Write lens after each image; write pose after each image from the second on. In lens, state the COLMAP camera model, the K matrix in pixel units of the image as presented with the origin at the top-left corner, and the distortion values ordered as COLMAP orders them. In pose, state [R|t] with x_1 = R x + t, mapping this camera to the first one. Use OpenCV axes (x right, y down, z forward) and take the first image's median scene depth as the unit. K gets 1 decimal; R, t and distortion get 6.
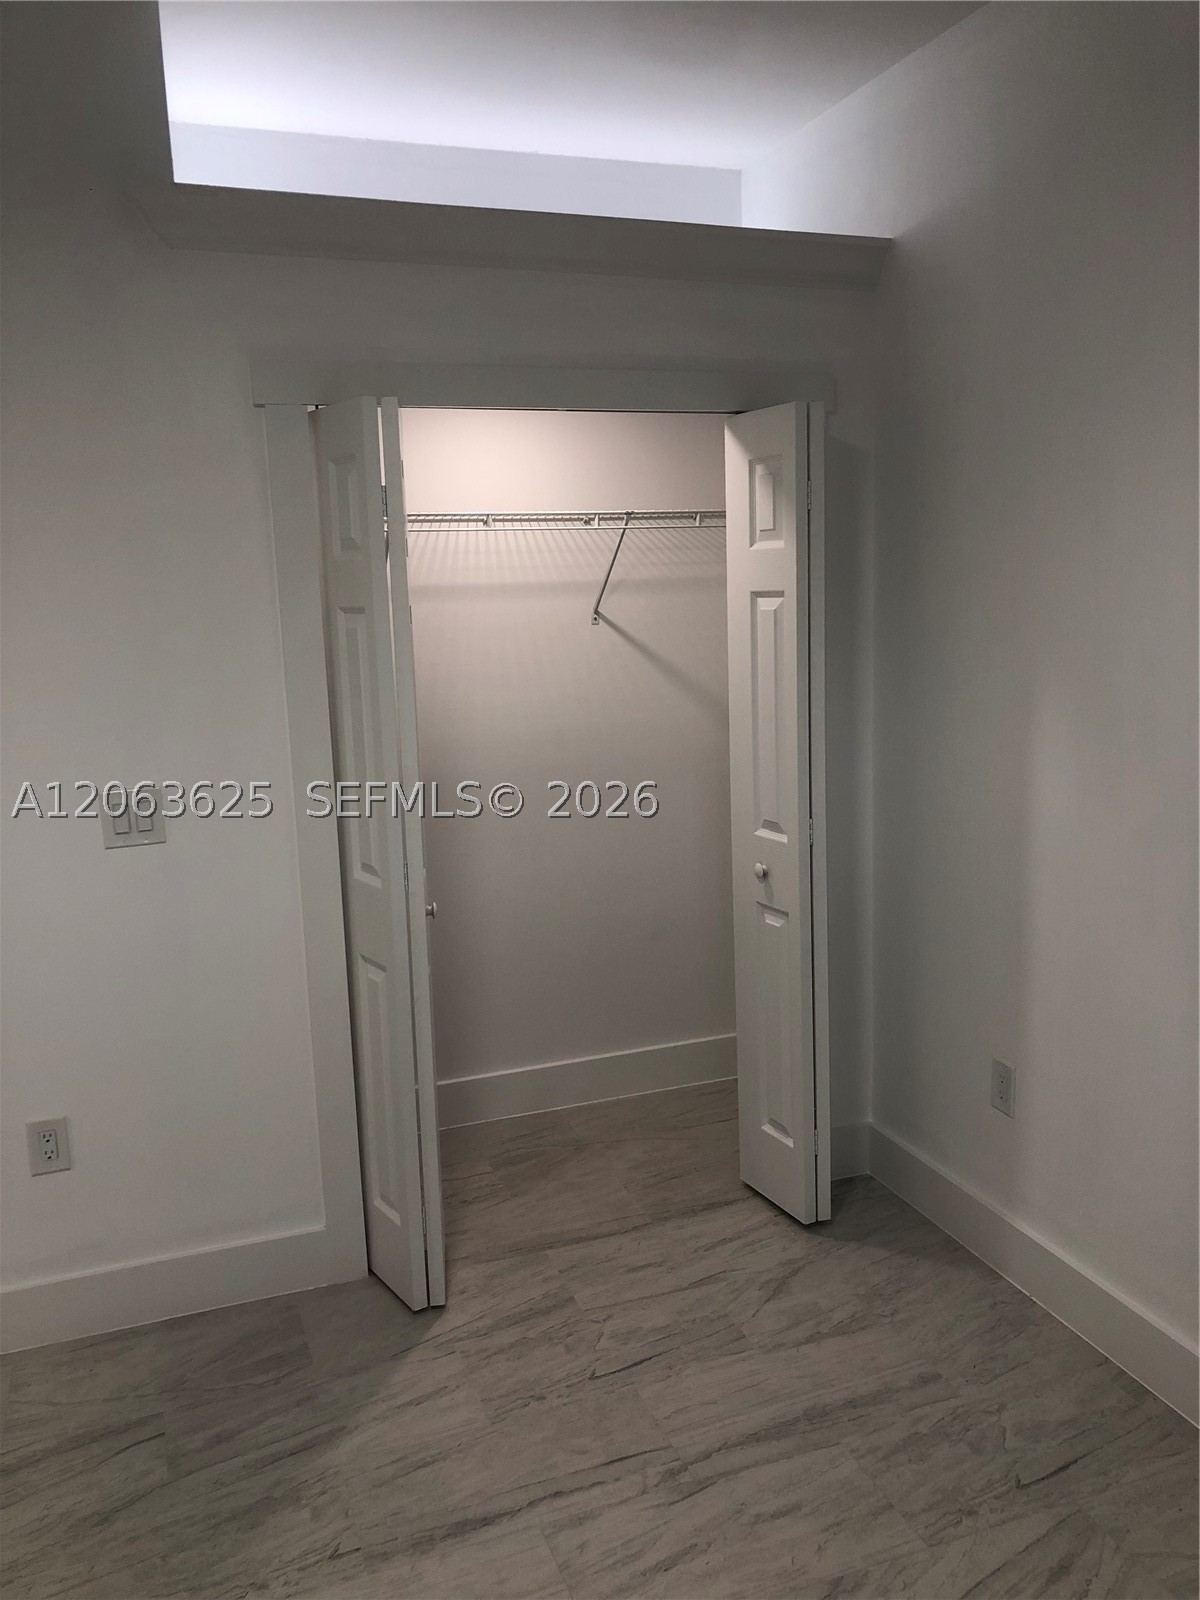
lens RADIAL K [[1312.0, 0, 600.5], [0, 1312.0, 808.9], [0, 0, 1]] dist [0.013159, 0.006371]
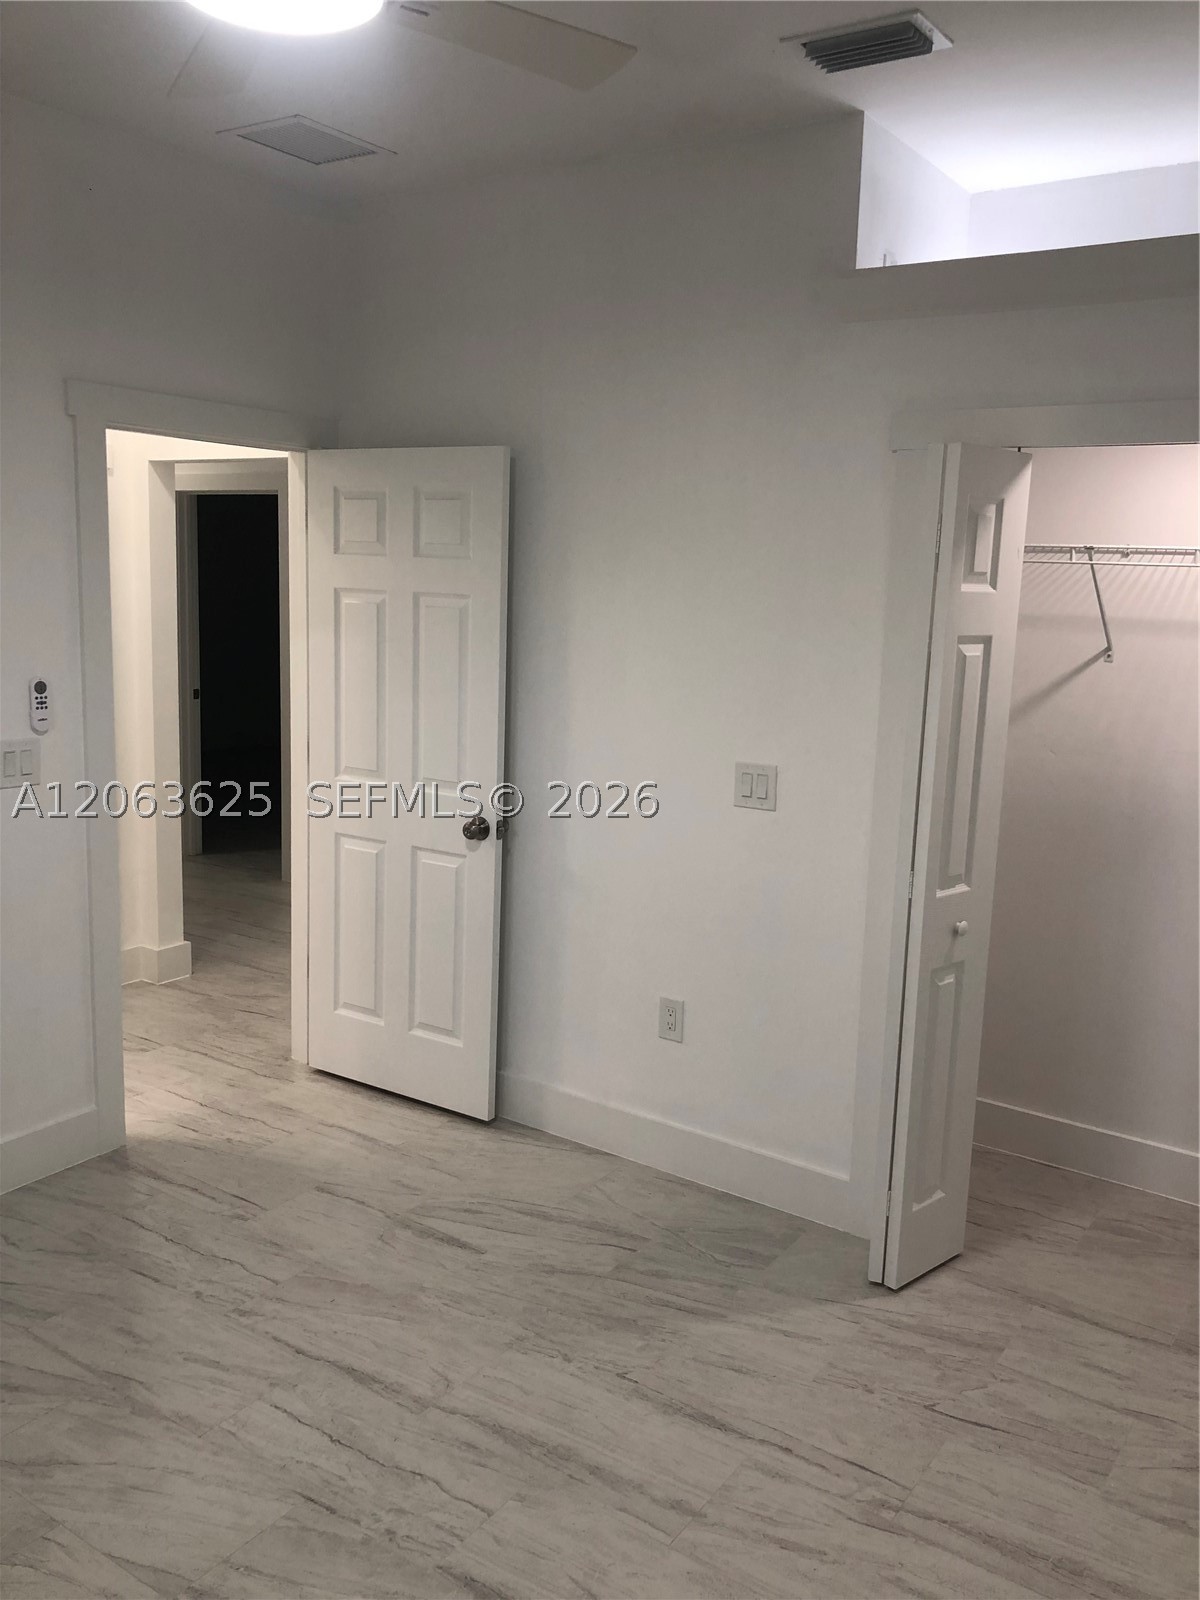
lens RADIAL K [[1312.0, 0, 594.8], [0, 1312.0, 787.5], [0, 0, 1]] dist [0.013159, 0.006371]
pose [[0.572668, 0.178829, -0.800045, 0.594258], [-0.191024, 0.978162, 0.081909, -0.068118], [0.797221, 0.105921, 0.594322, 0.153968]]
